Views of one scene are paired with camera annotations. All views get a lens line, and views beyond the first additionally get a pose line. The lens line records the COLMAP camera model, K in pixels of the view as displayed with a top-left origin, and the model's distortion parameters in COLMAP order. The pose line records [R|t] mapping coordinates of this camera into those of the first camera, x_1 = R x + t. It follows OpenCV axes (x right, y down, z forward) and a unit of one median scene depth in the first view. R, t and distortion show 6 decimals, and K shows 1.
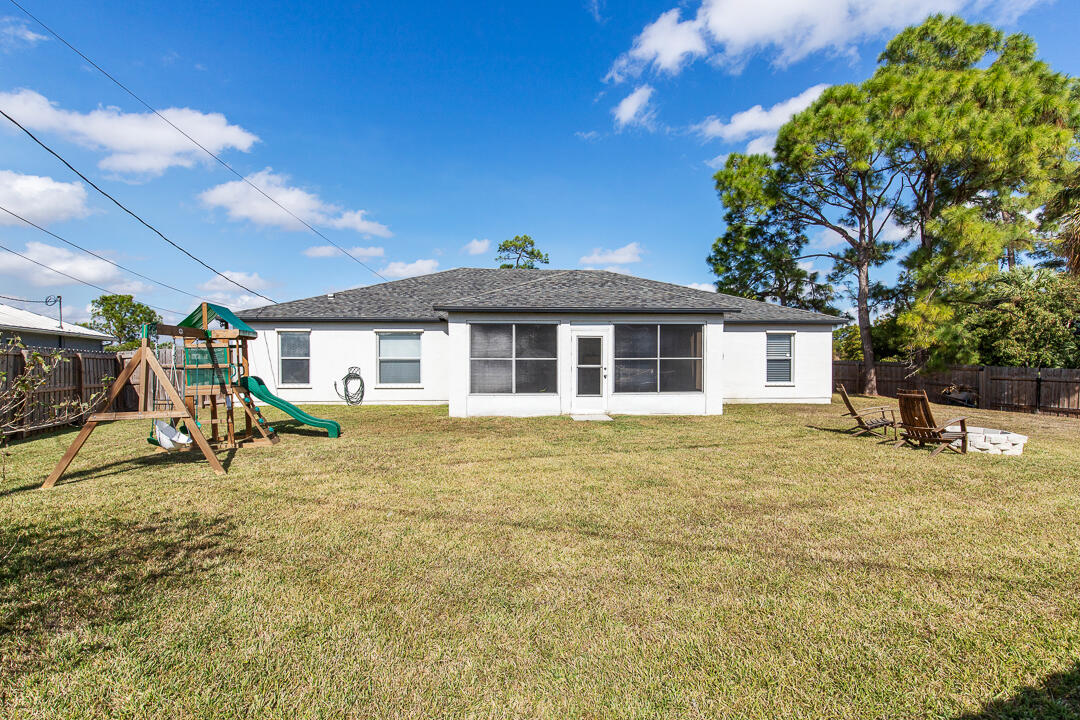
lens RADIAL K [[492.4, 0, 539.4], [0, 492.4, 362.6], [0, 0, 1]] dist [0.096109, -0.059894]
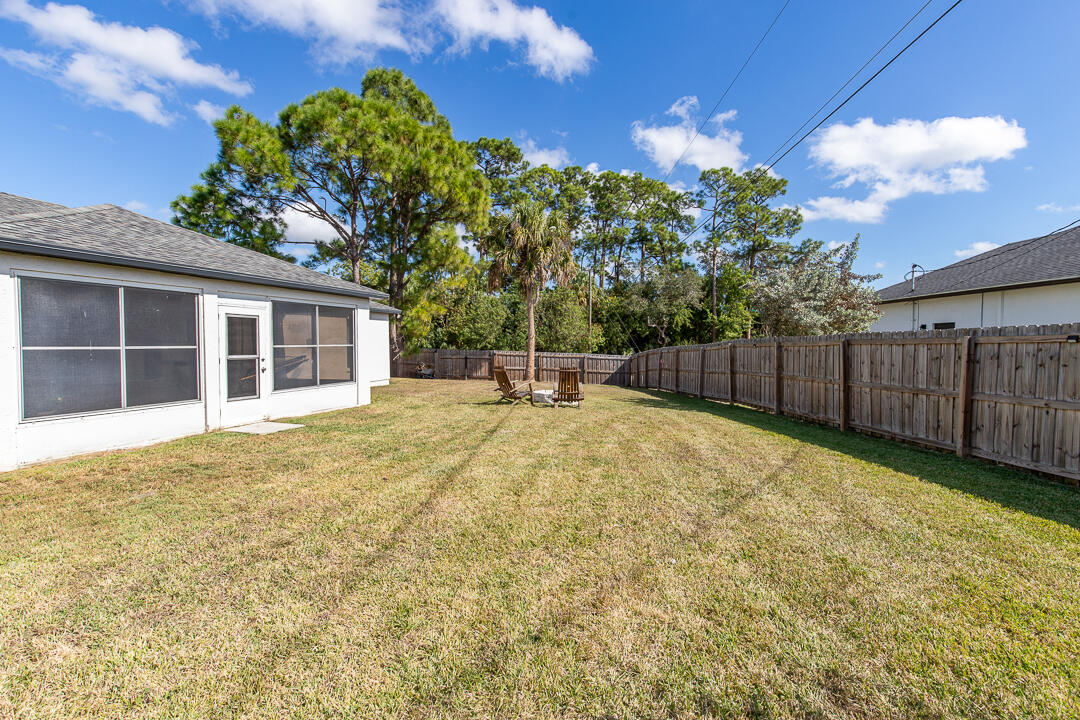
lens RADIAL K [[492.4, 0, 539.4], [0, 492.4, 362.6], [0, 0, 1]] dist [0.096109, -0.059894]
pose [[0.402573, -0.038406, 0.914582, -0.393469], [0.010438, 0.999247, 0.037366, -0.007511], [-0.915329, -0.005496, 0.402670, 0.309528]]
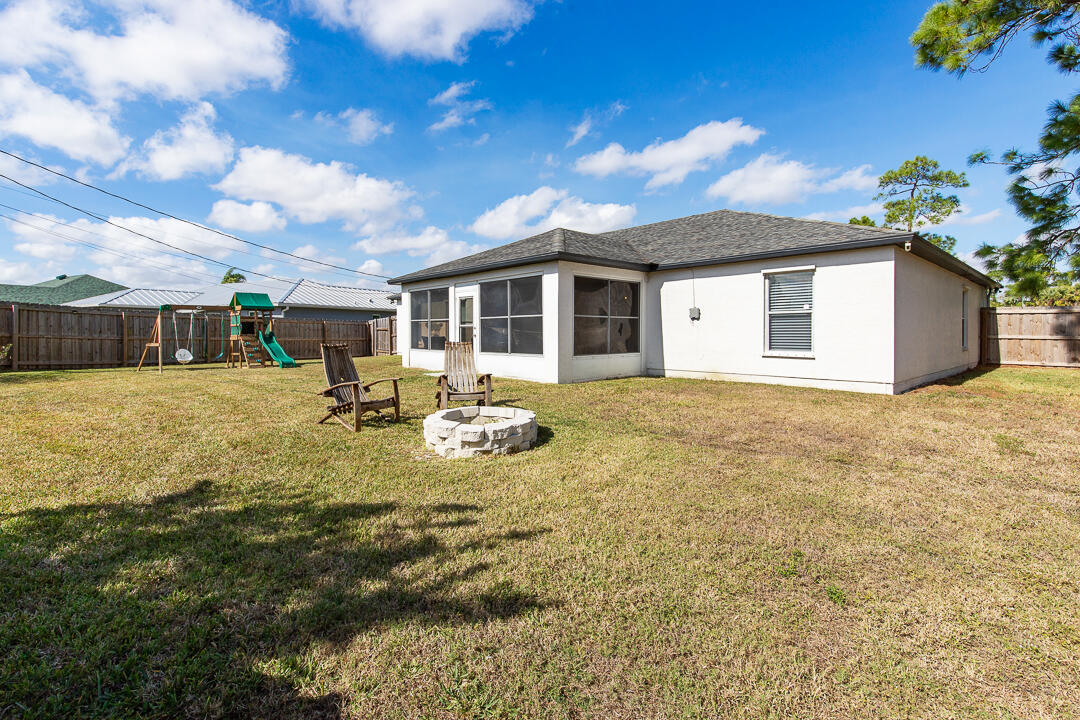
lens RADIAL K [[485.4, 0, 540.7], [0, 485.4, 324.0], [0, 0, 1]] dist [0.012311, -0.000053]
pose [[0.601515, -0.012174, -0.798769, 0.998155], [0.000765, 0.999892, -0.014663, 0.018306], [0.798861, 0.008209, 0.601459, 0.511202]]
